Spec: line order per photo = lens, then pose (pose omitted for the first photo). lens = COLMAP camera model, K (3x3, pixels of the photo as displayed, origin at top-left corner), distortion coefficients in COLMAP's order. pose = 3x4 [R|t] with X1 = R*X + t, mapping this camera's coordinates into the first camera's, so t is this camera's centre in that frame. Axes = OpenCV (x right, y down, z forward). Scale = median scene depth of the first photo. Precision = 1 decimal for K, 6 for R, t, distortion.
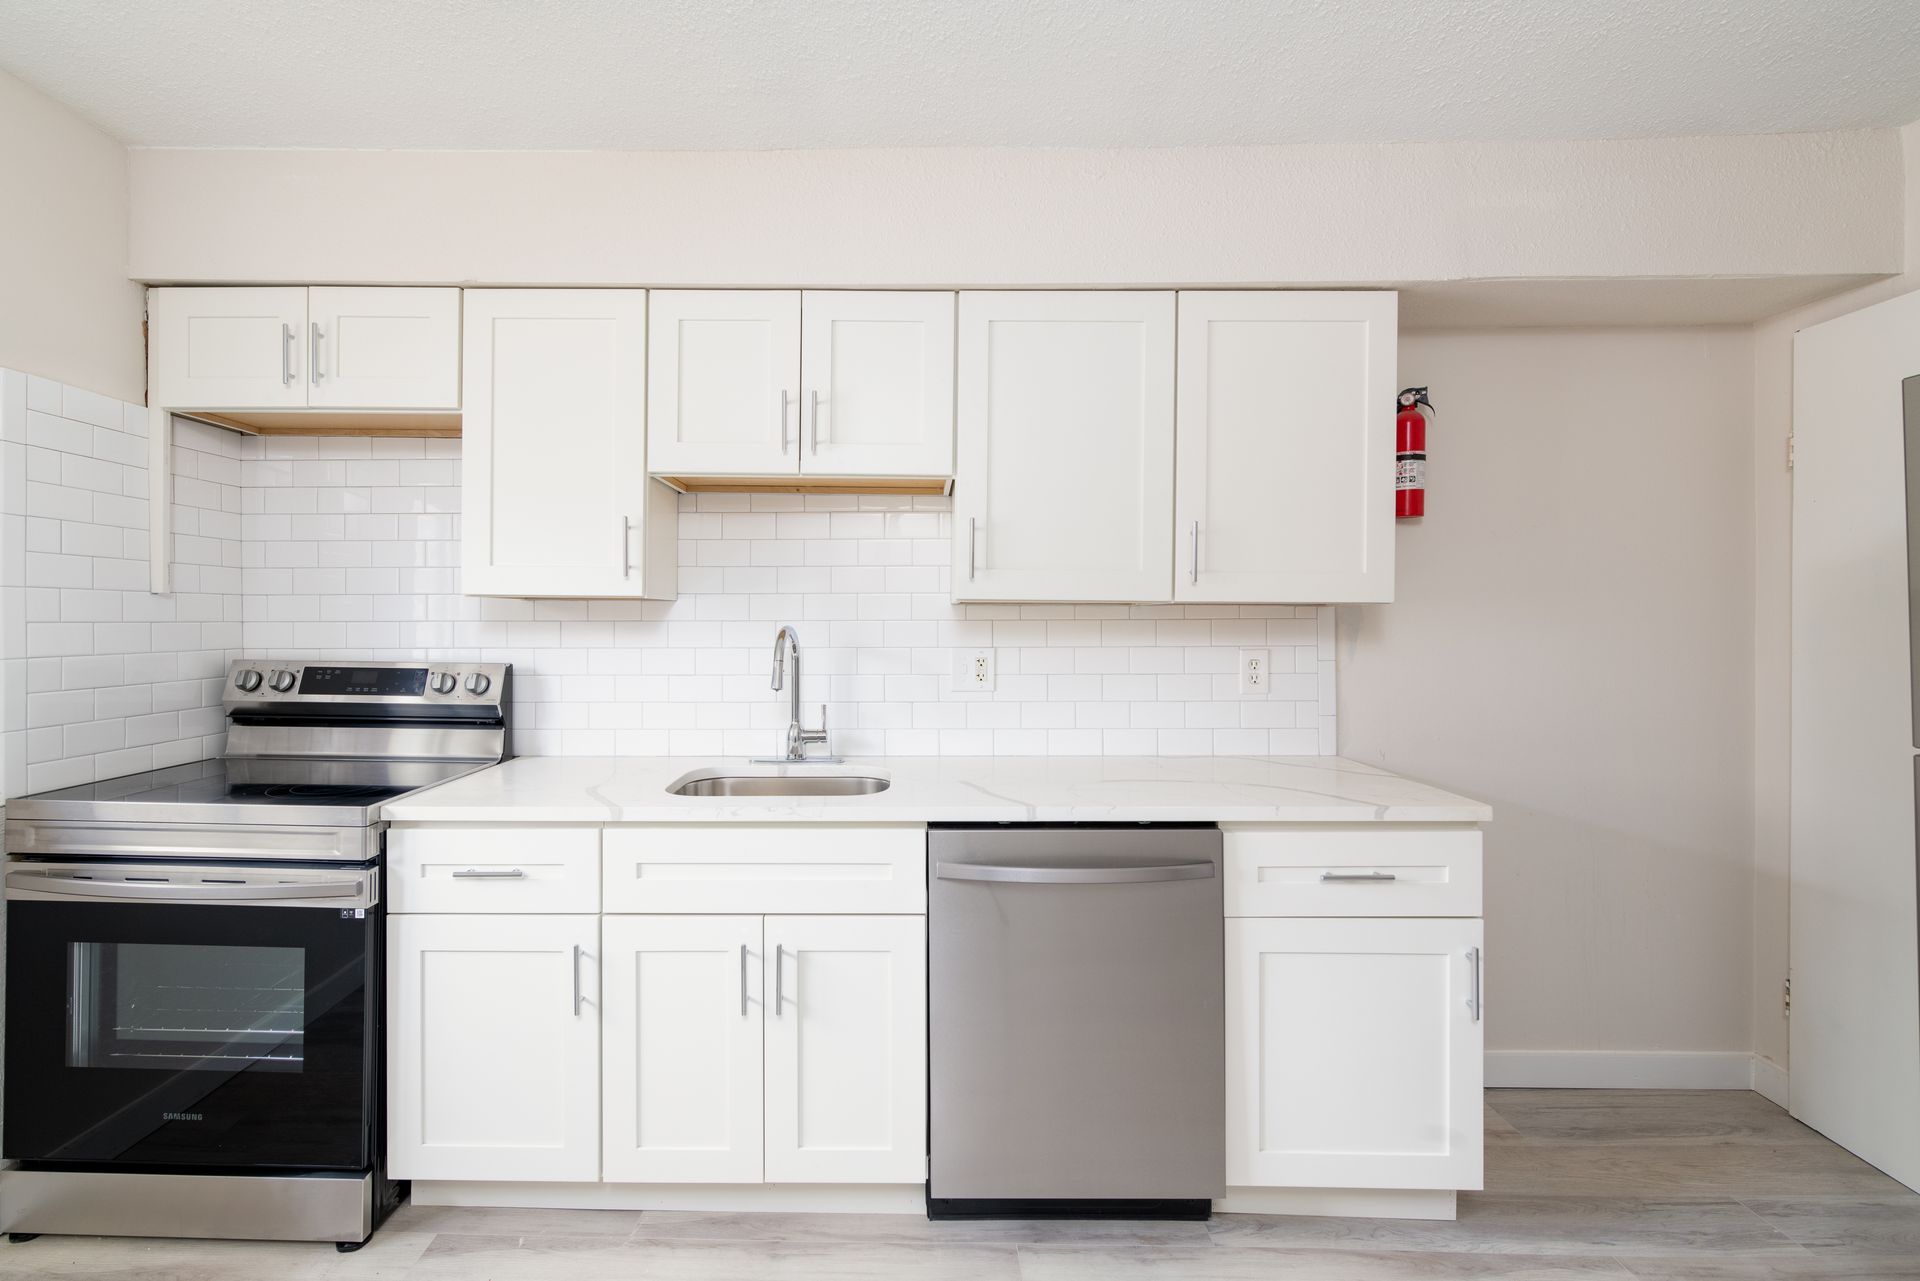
lens RADIAL K [[848.0, 0, 958.8], [0, 848.0, 624.8], [0, 0, 1]] dist [-0.001151, -0.000201]
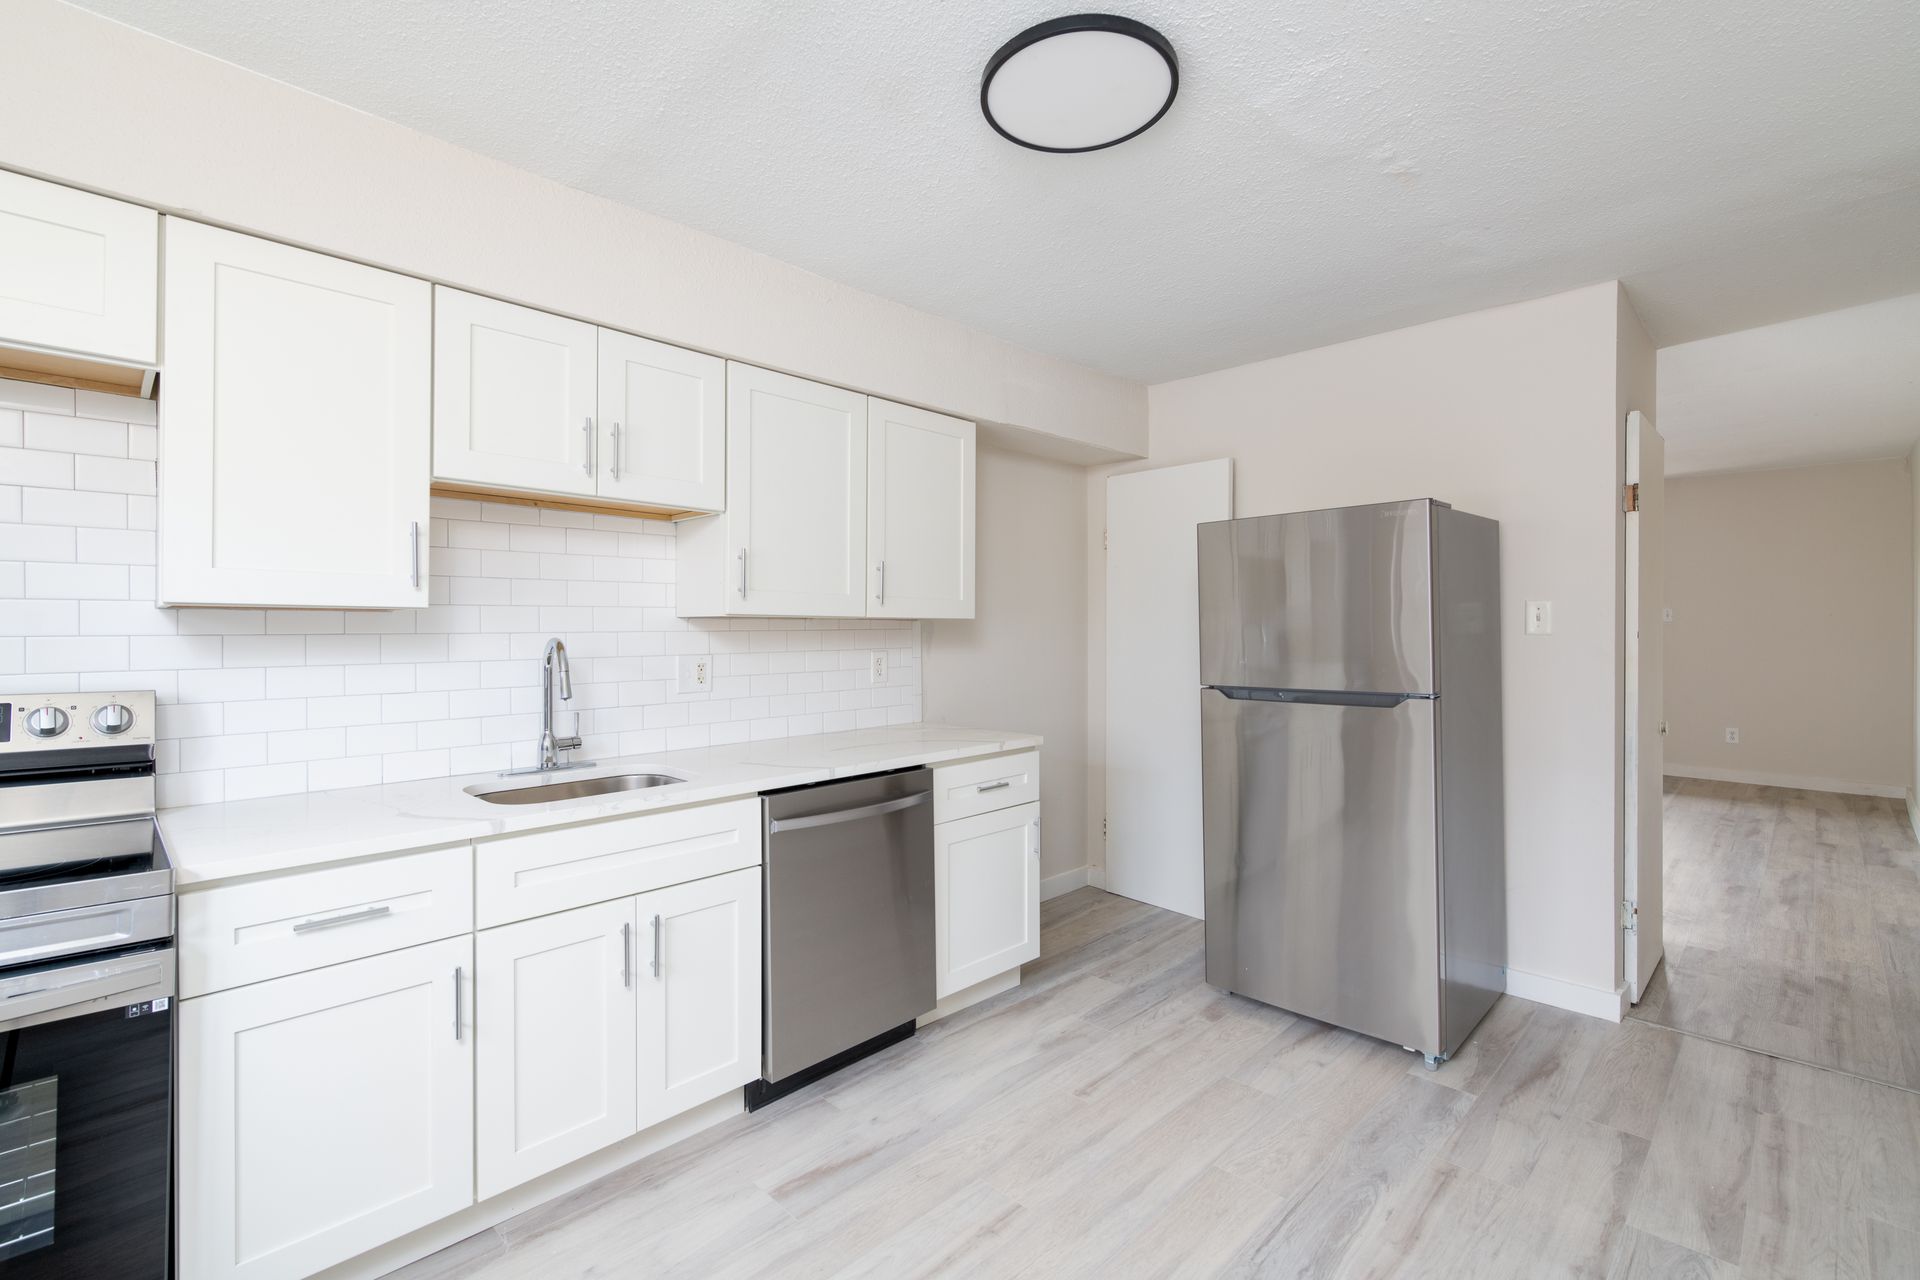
lens RADIAL K [[848.0, 0, 965.7], [0, 848.0, 636.8], [0, 0, 1]] dist [-0.001151, -0.000201]
pose [[0.688065, -0.009214, 0.725590, -0.684715], [0.006122, 0.999958, 0.006893, -0.004765], [-0.725623, -0.000301, 0.688092, -0.083975]]
